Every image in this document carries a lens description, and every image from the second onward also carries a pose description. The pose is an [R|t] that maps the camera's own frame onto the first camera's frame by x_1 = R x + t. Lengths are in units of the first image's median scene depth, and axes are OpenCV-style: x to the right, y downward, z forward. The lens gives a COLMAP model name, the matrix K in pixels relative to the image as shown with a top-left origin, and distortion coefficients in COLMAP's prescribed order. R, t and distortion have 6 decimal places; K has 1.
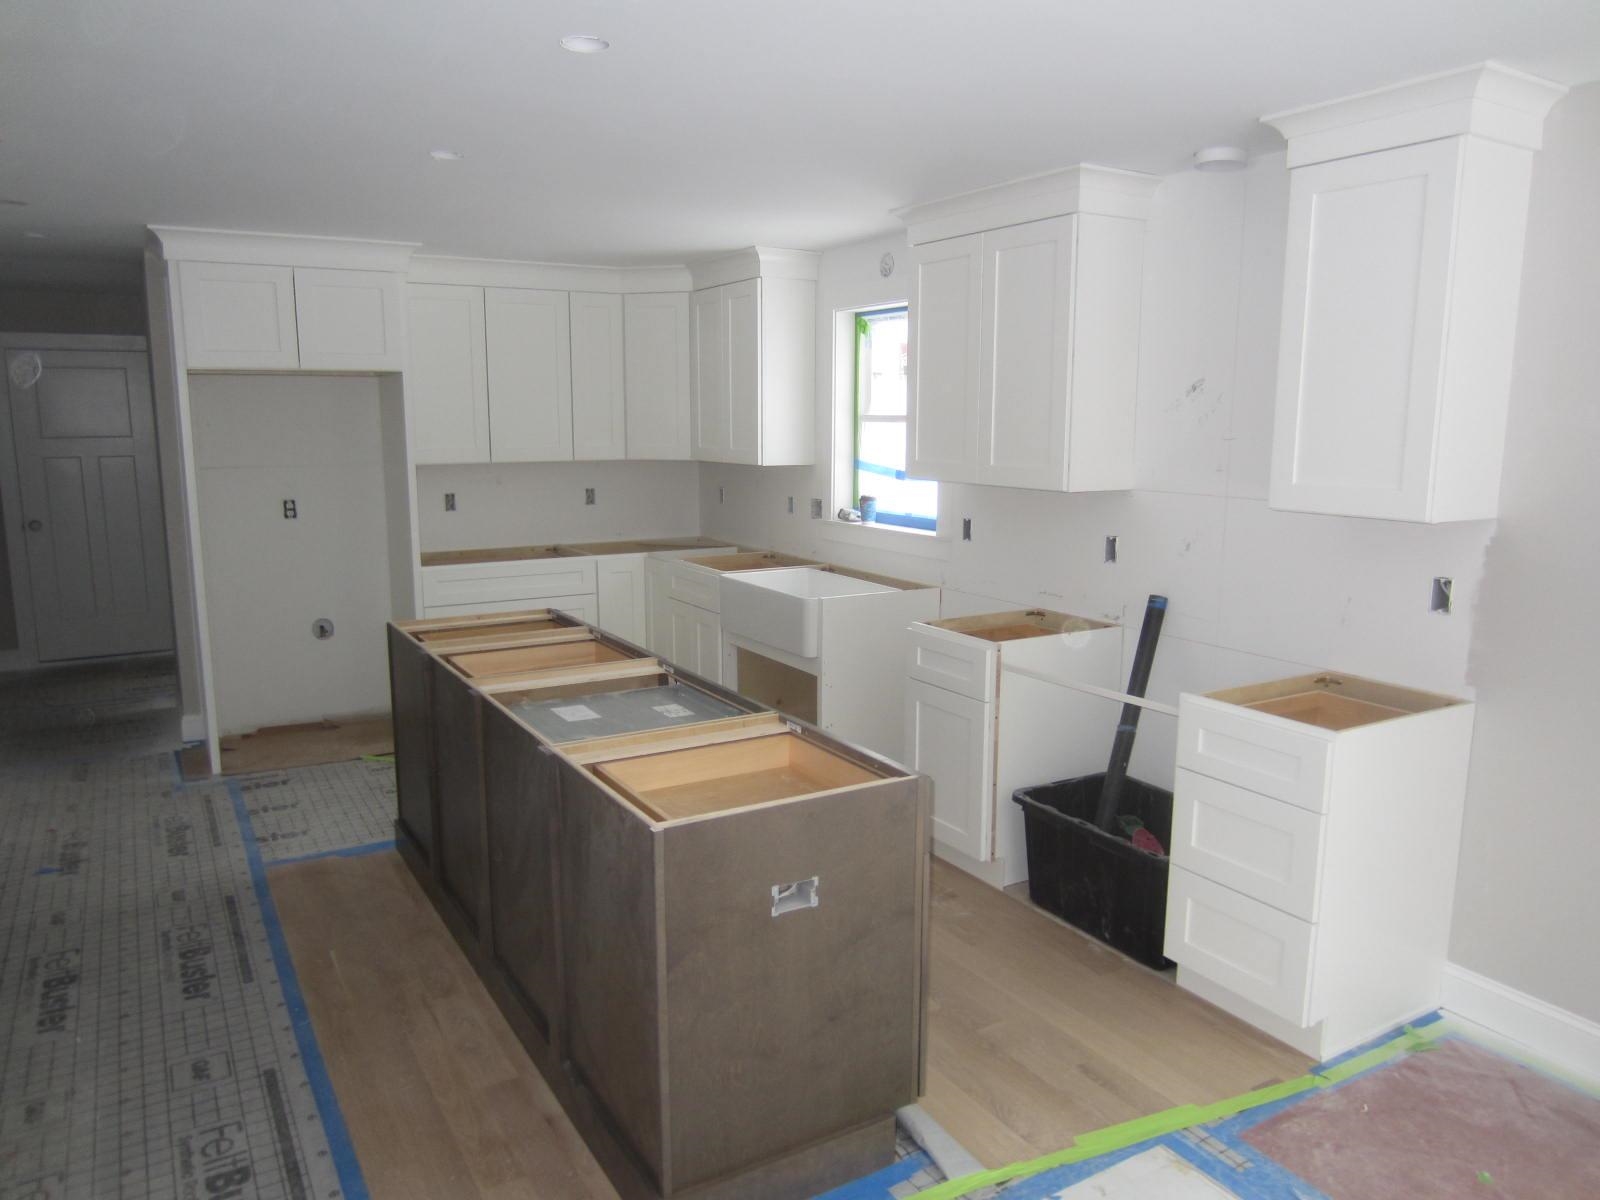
lens RADIAL K [[1137.0, 0, 800.0], [0, 1137.0, 600.0], [0, 0, 1]] dist [-0.006625, 0.002384]
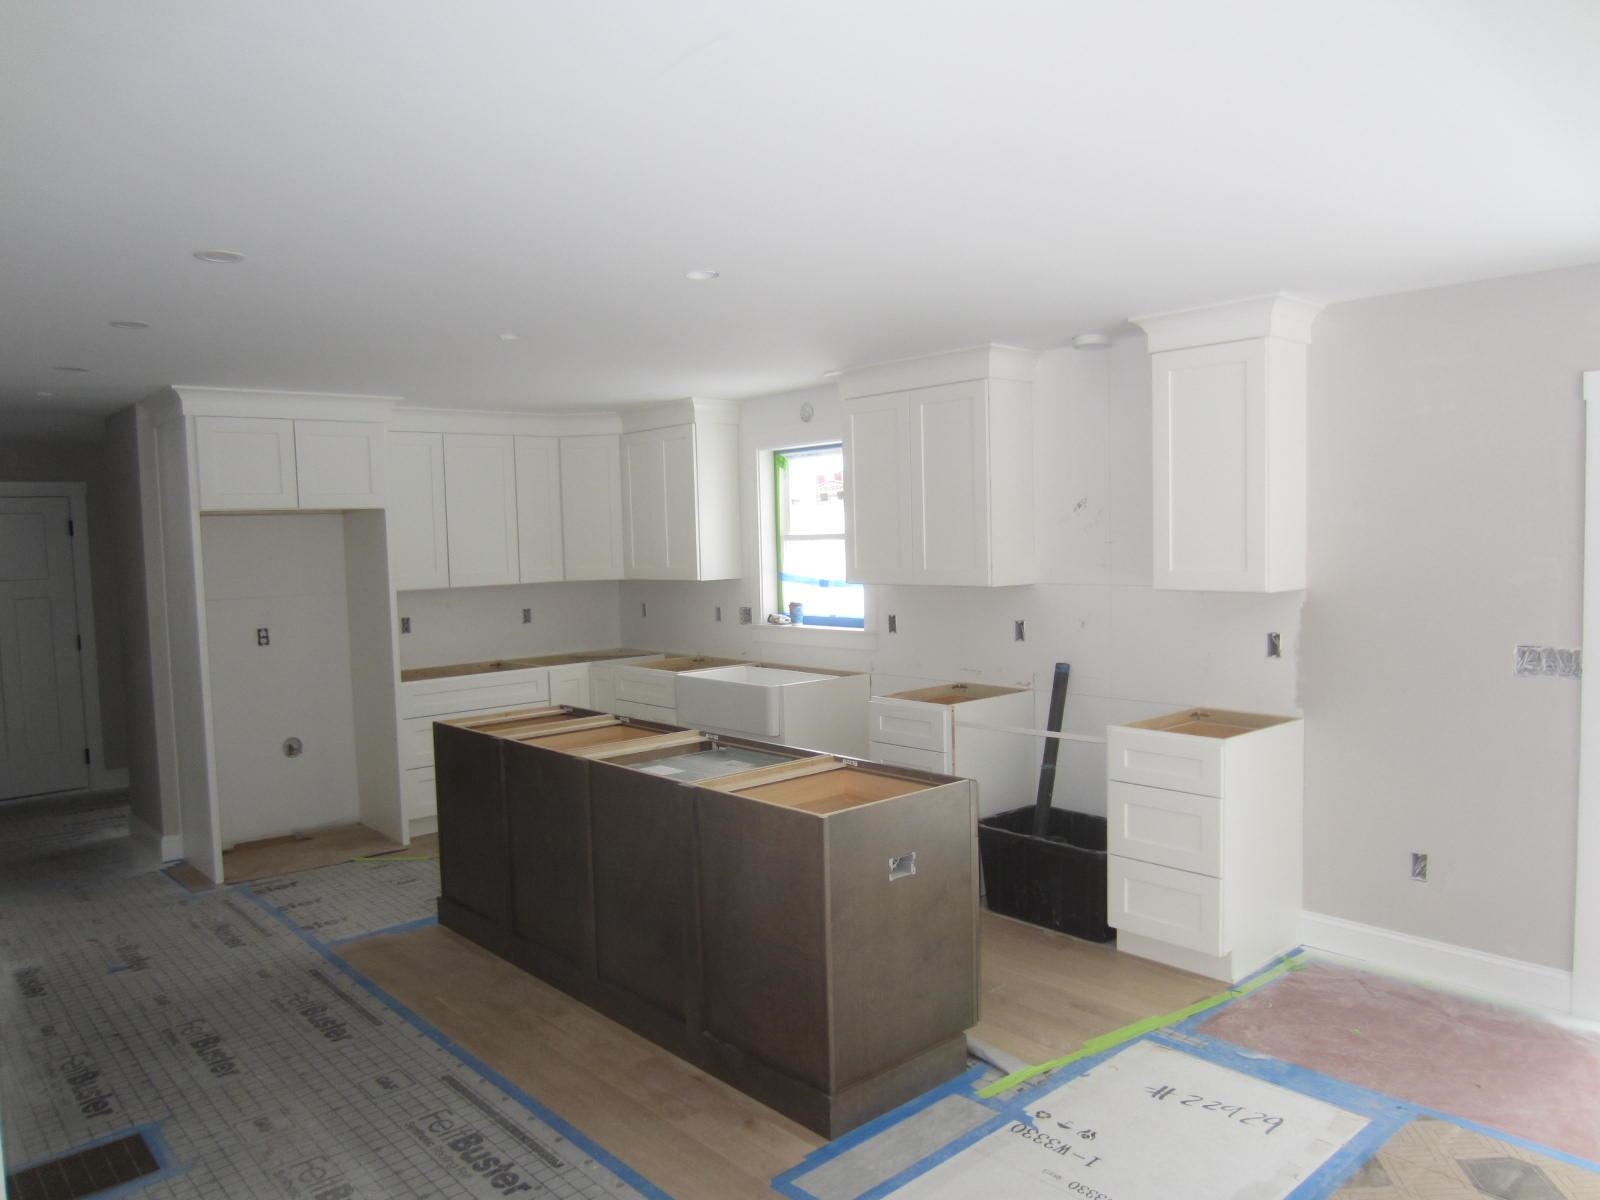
lens RADIAL K [[1140.7, 0, 794.5], [0, 1140.7, 610.2], [0, 0, 1]] dist [-0.001224, 0.001138]
pose [[0.982261, -0.041393, 0.182893, -0.230107], [0.059464, 0.993752, -0.094450, 0.042256], [-0.177841, 0.103650, 0.978585, -0.238405]]
